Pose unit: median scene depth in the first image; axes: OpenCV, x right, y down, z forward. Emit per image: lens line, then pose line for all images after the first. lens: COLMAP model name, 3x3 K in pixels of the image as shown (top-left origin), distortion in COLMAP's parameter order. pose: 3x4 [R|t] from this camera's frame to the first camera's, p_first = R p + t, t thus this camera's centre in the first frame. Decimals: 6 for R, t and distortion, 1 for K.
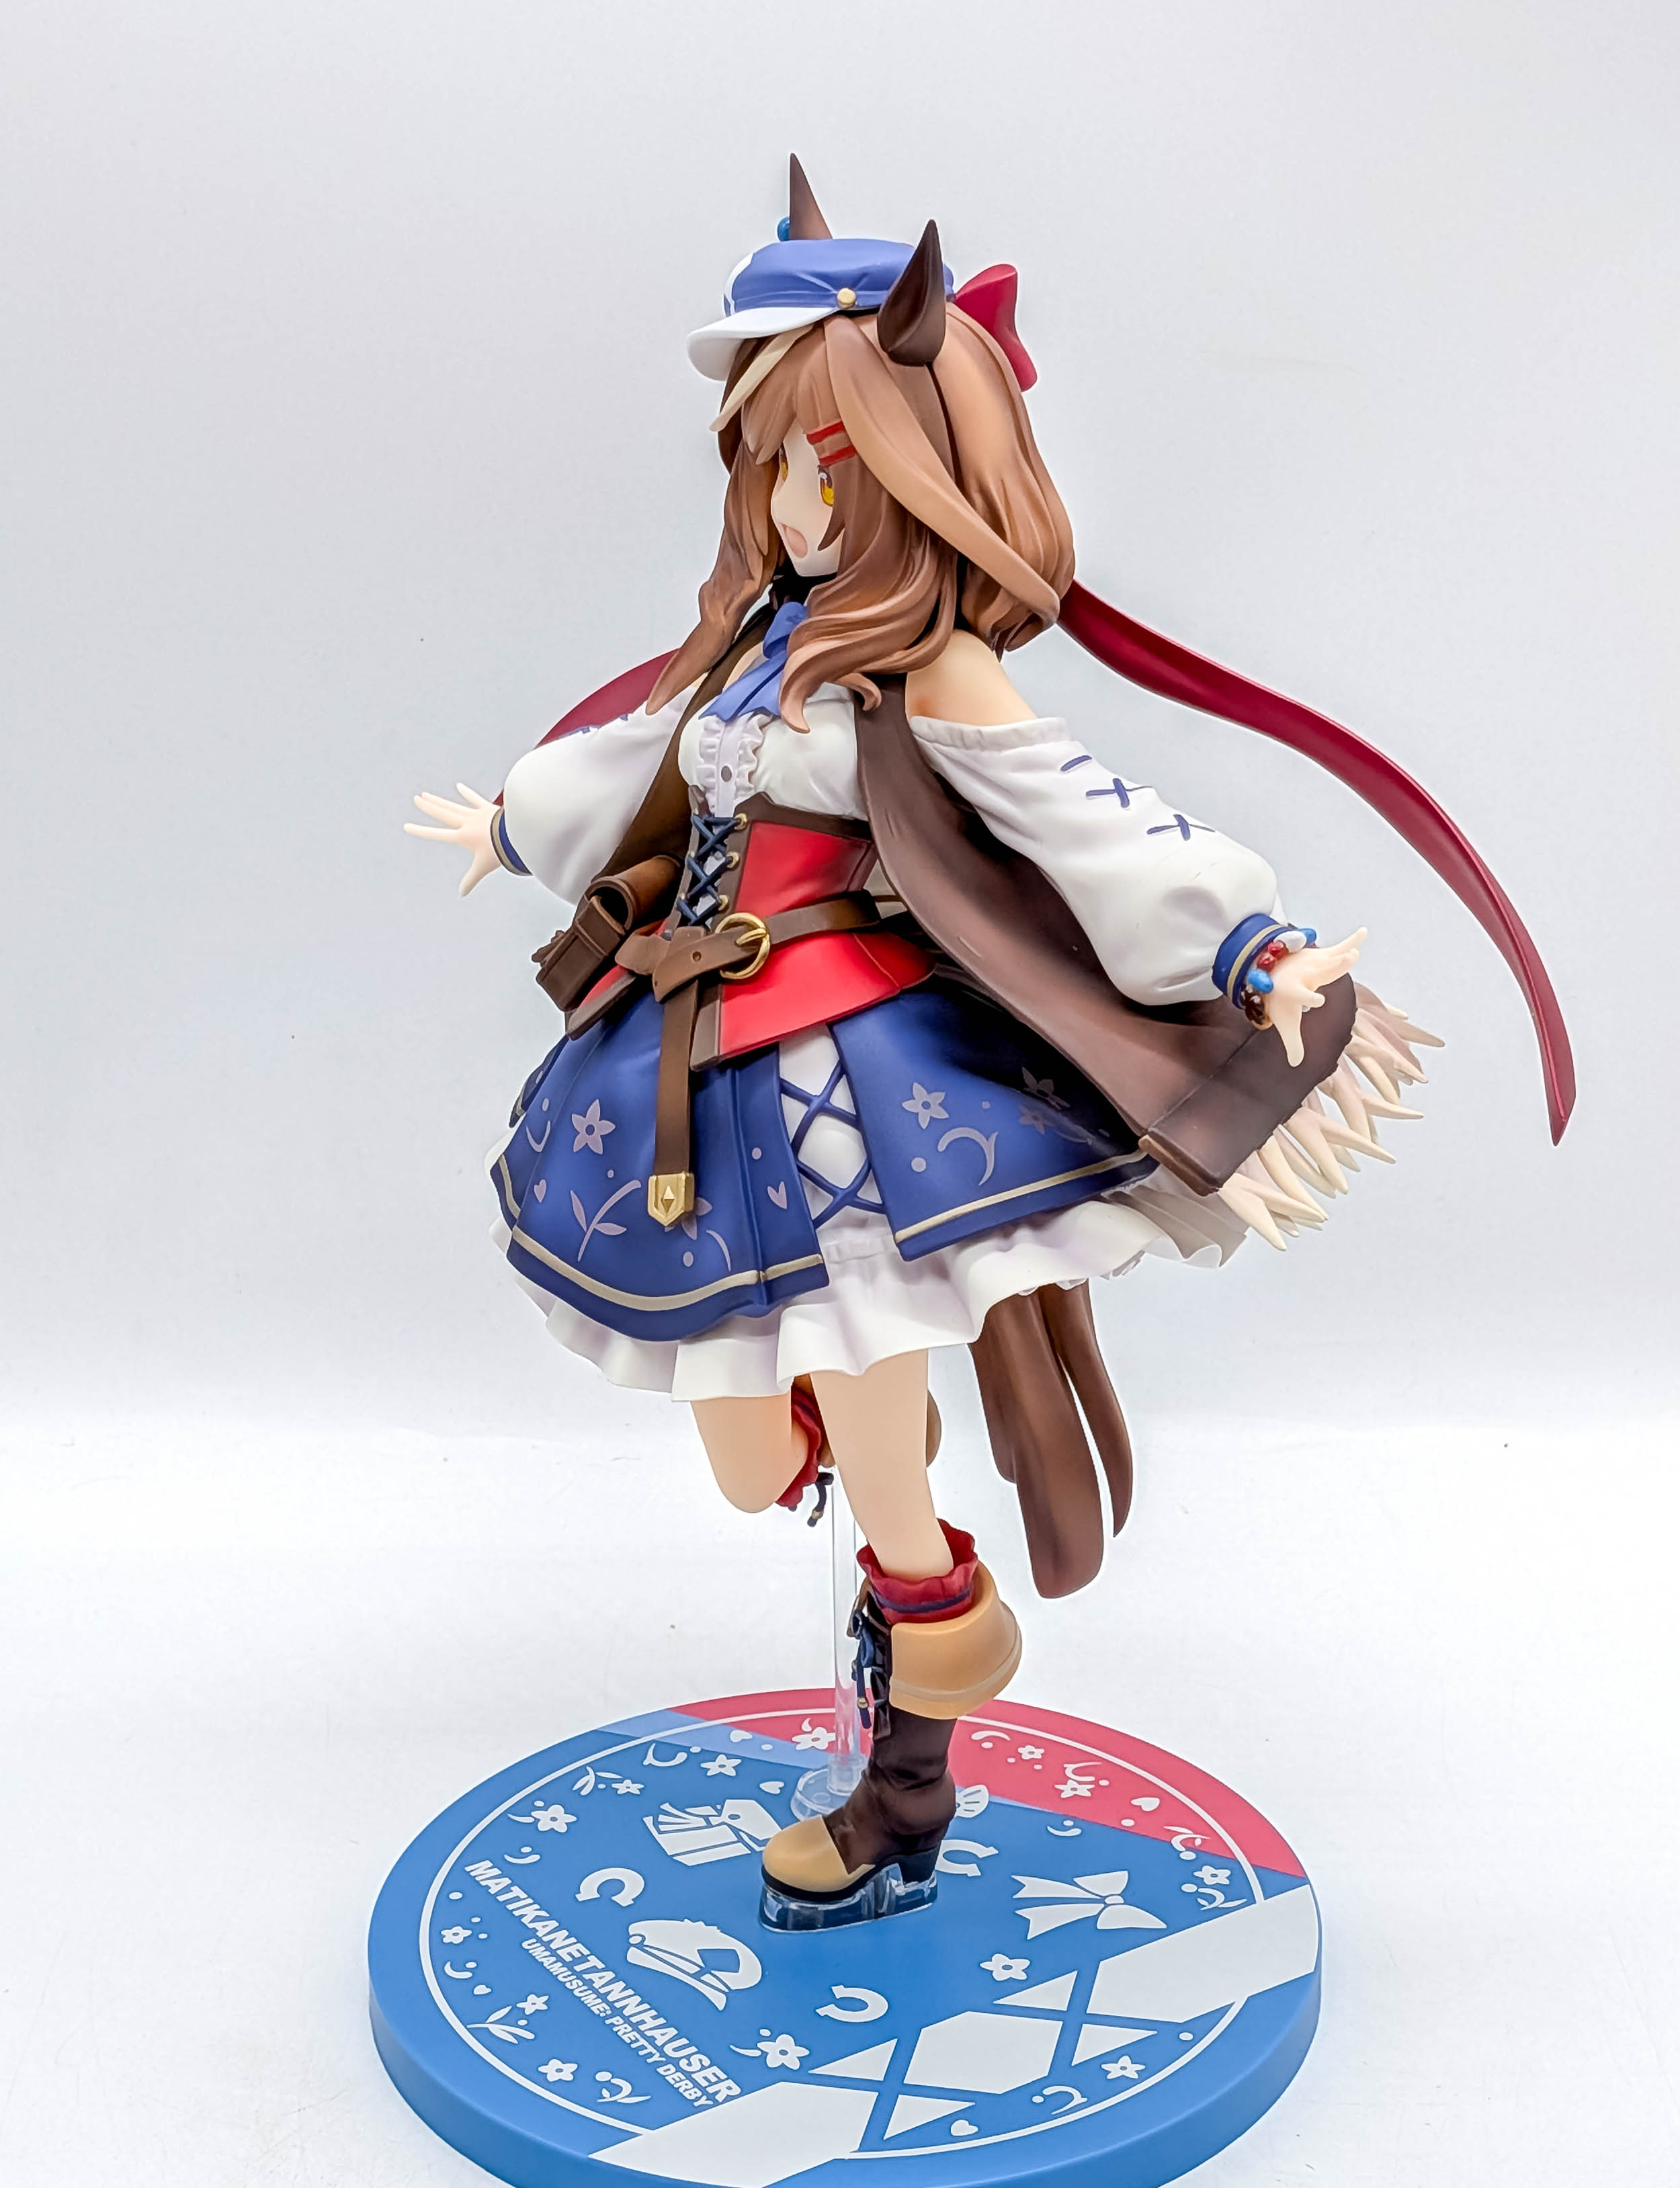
lens RADIAL K [[3842.9, 0, 861.2], [0, 3842.9, 1132.7], [0, 0, 1]] dist [0.115171, 0.000000]
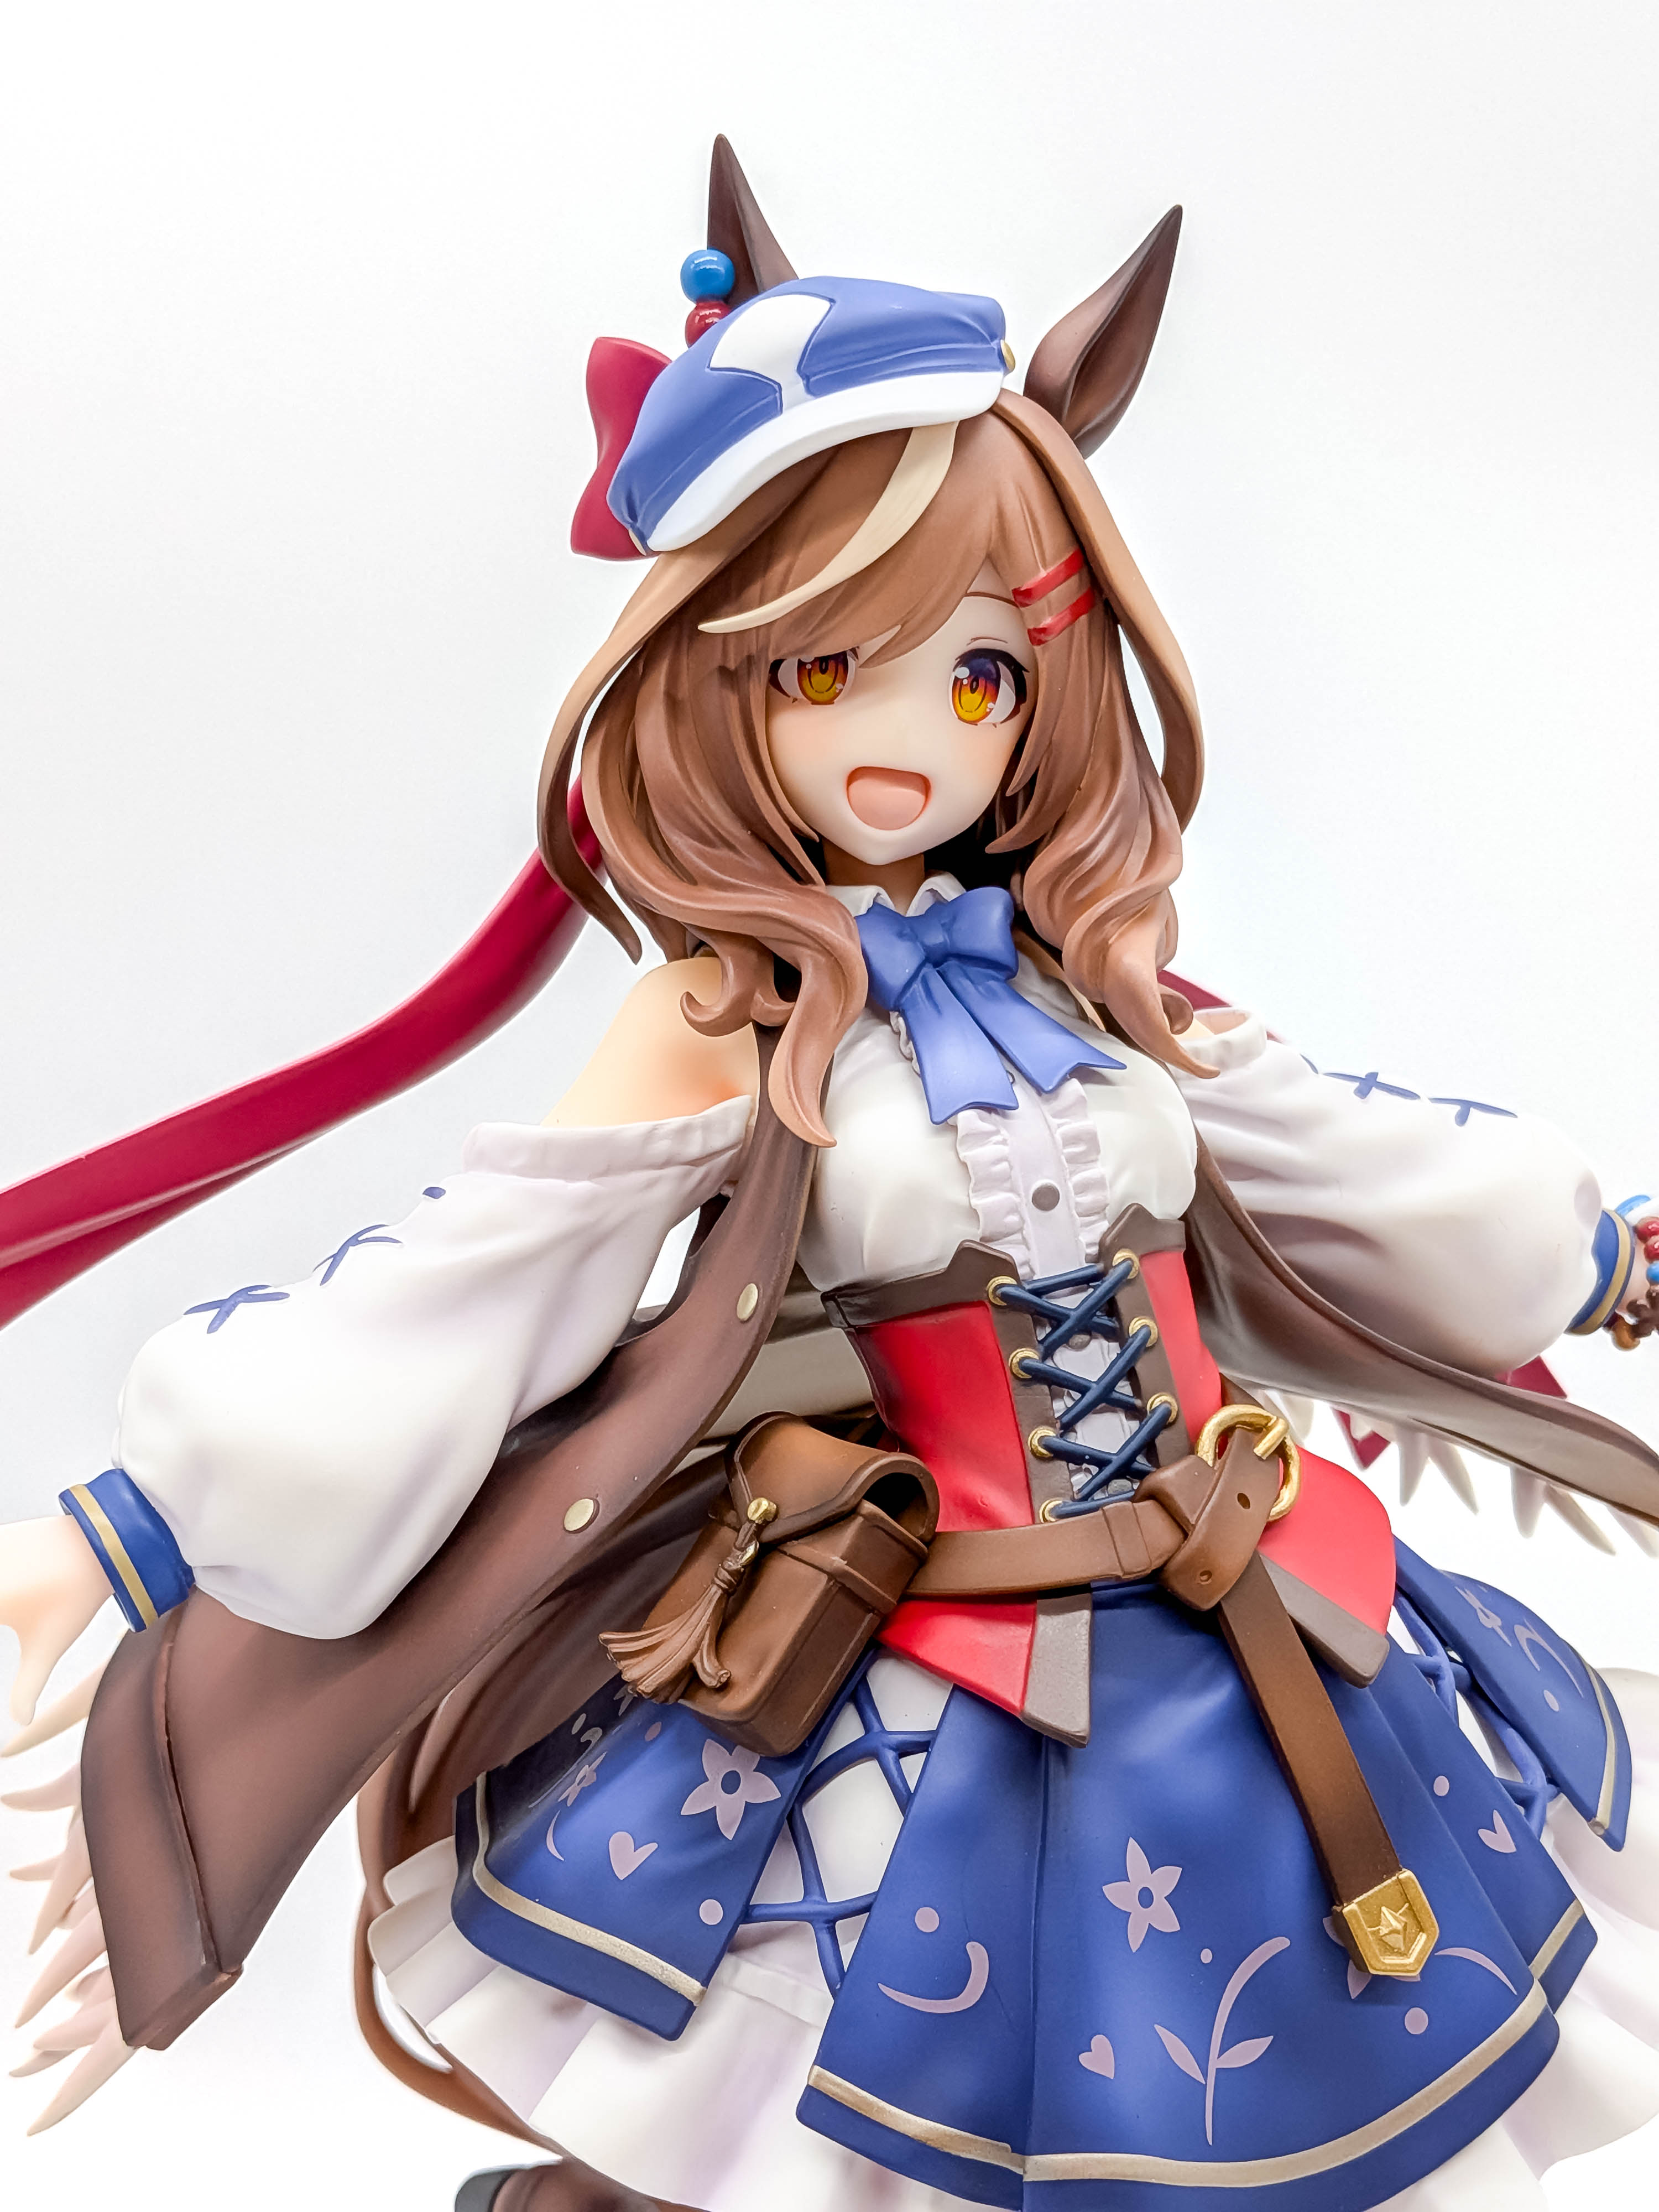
lens RADIAL K [[3271.2, 0, 817.7], [0, 3271.2, 1190.8], [0, 0, 1]] dist [0.080798, 0.000000]
pose [[0.414118, -0.197904, 0.888448, -0.473193], [0.316218, 0.946562, 0.063456, -0.135988], [-0.853529, 0.254665, 0.454569, 0.821446]]
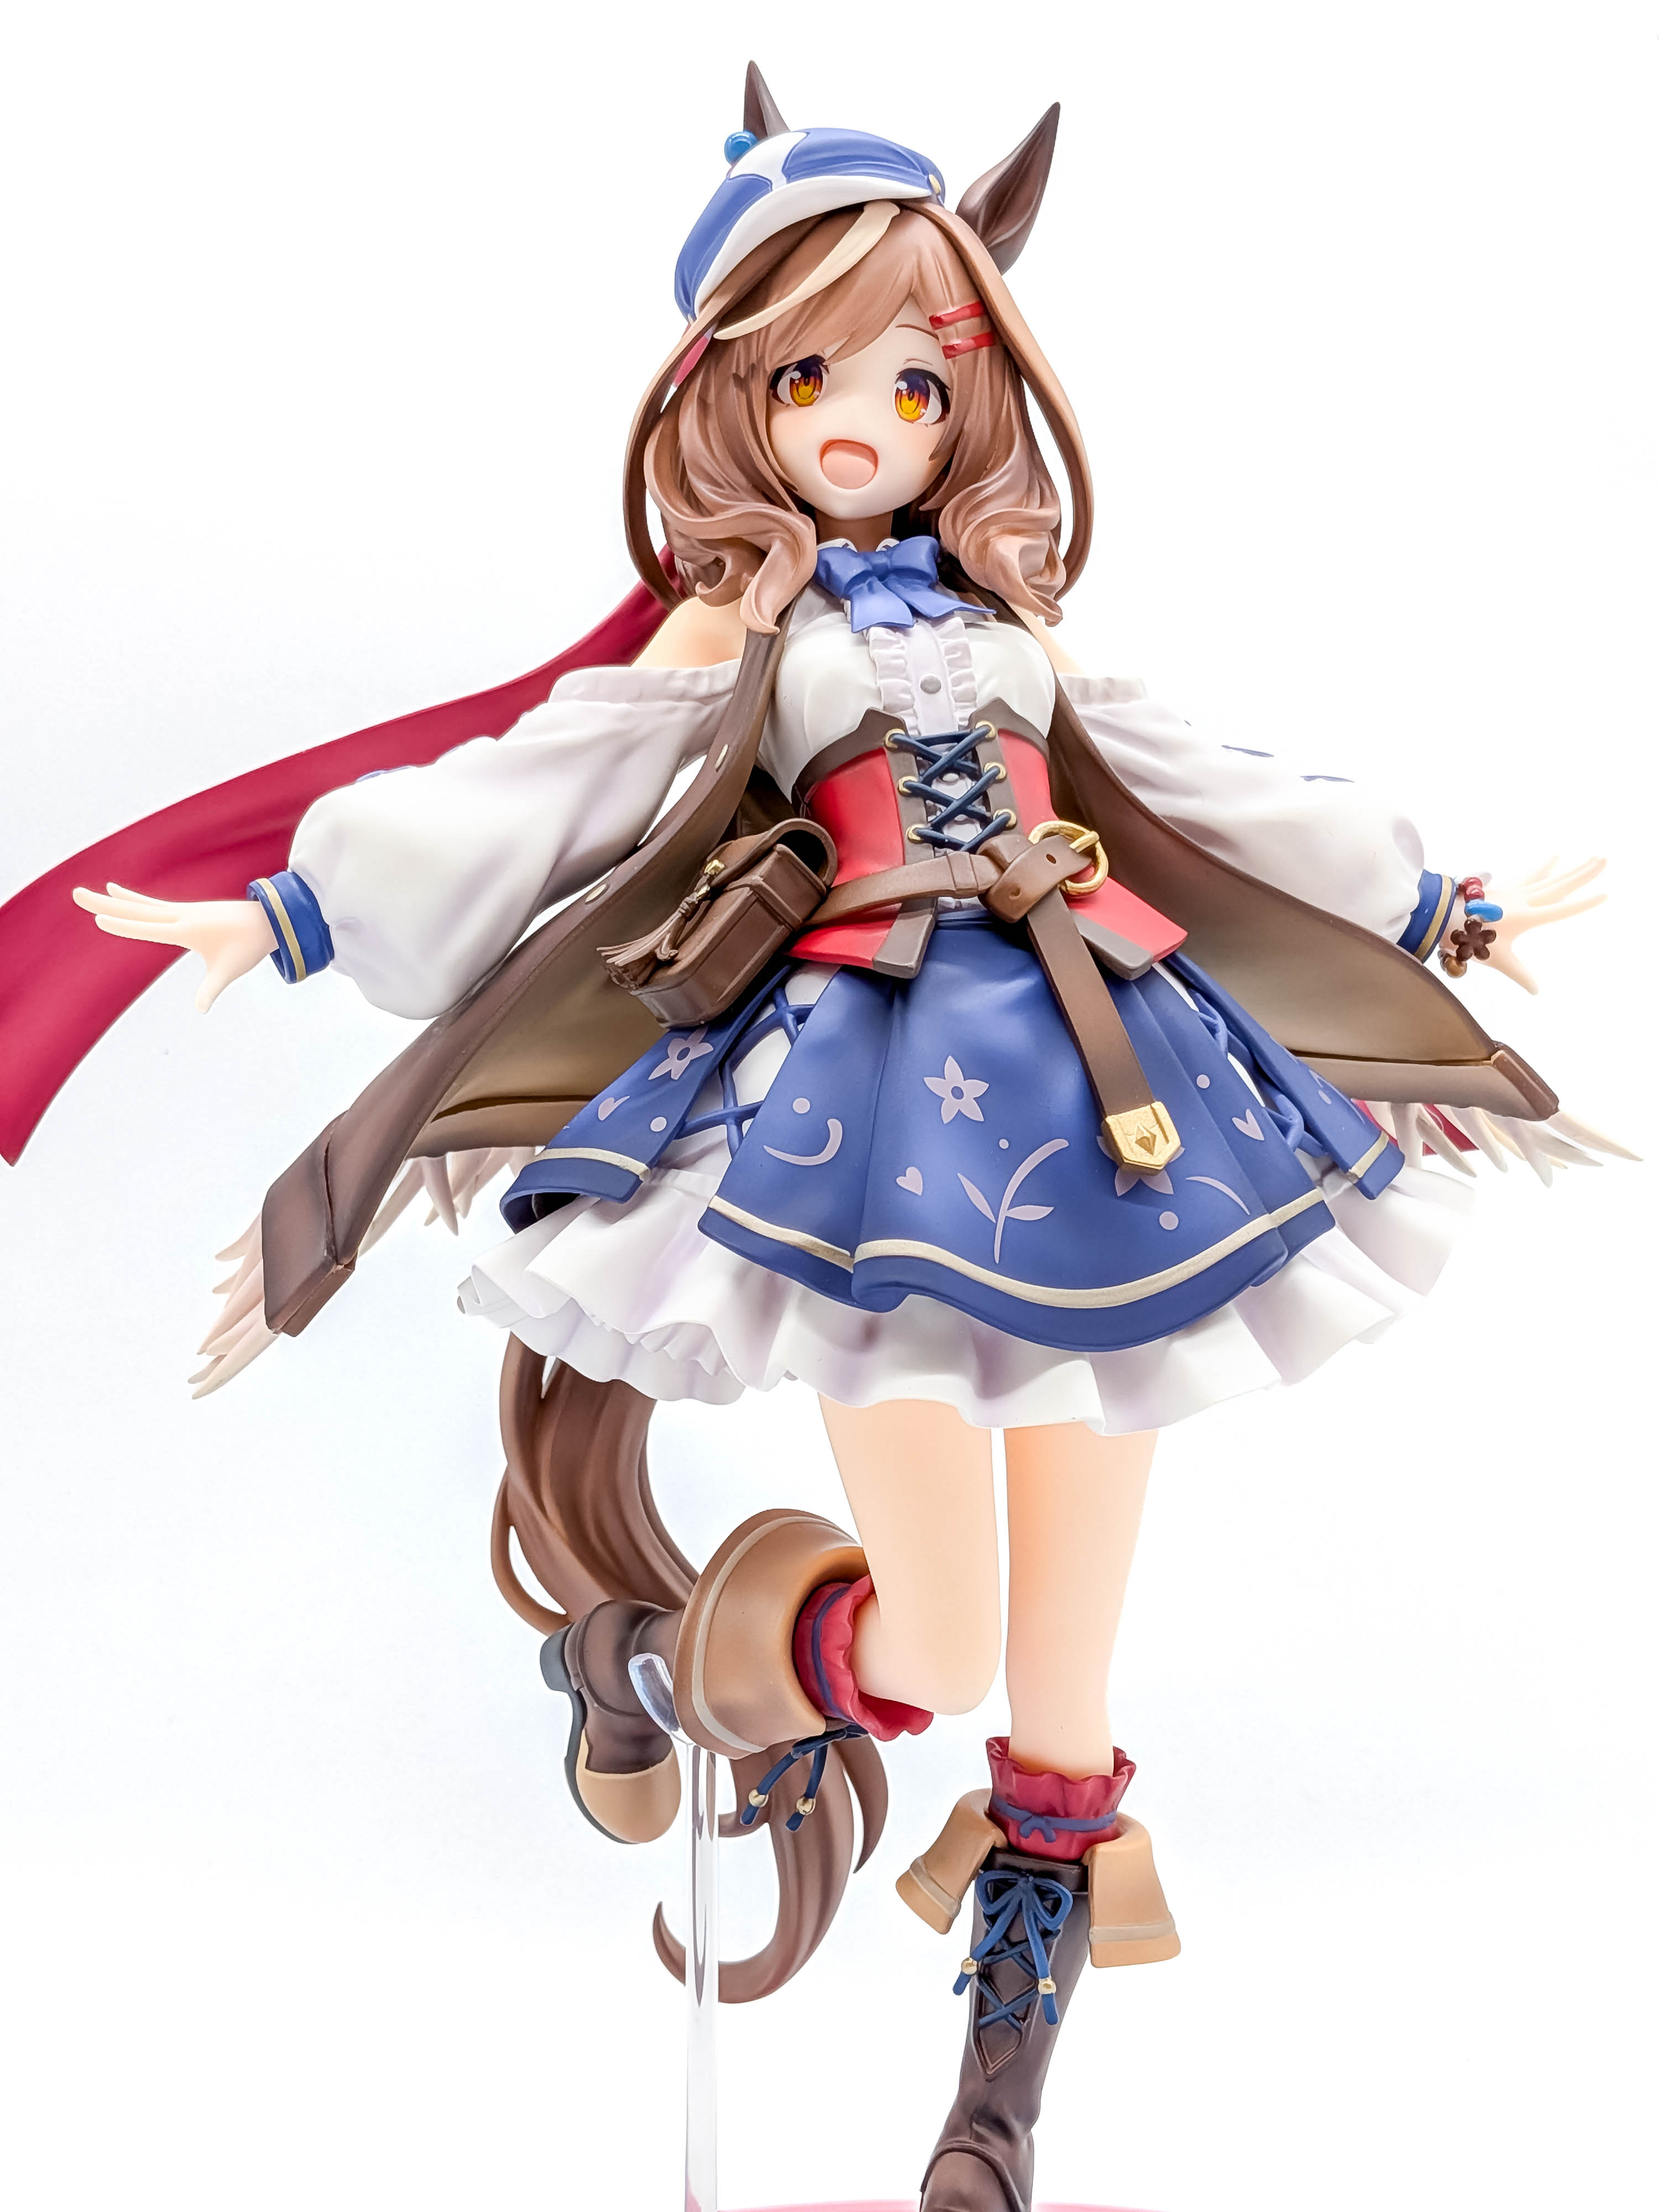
lens RADIAL K [[3271.2, 0, 887.3], [0, 3271.2, 1090.9], [0, 0, 1]] dist [0.080798, 0.000000]
pose [[0.537753, 0.072467, 0.839982, -0.607363], [0.281944, 0.923482, -0.260170, 0.158760], [-0.794563, 0.376735, 0.476173, 0.724439]]
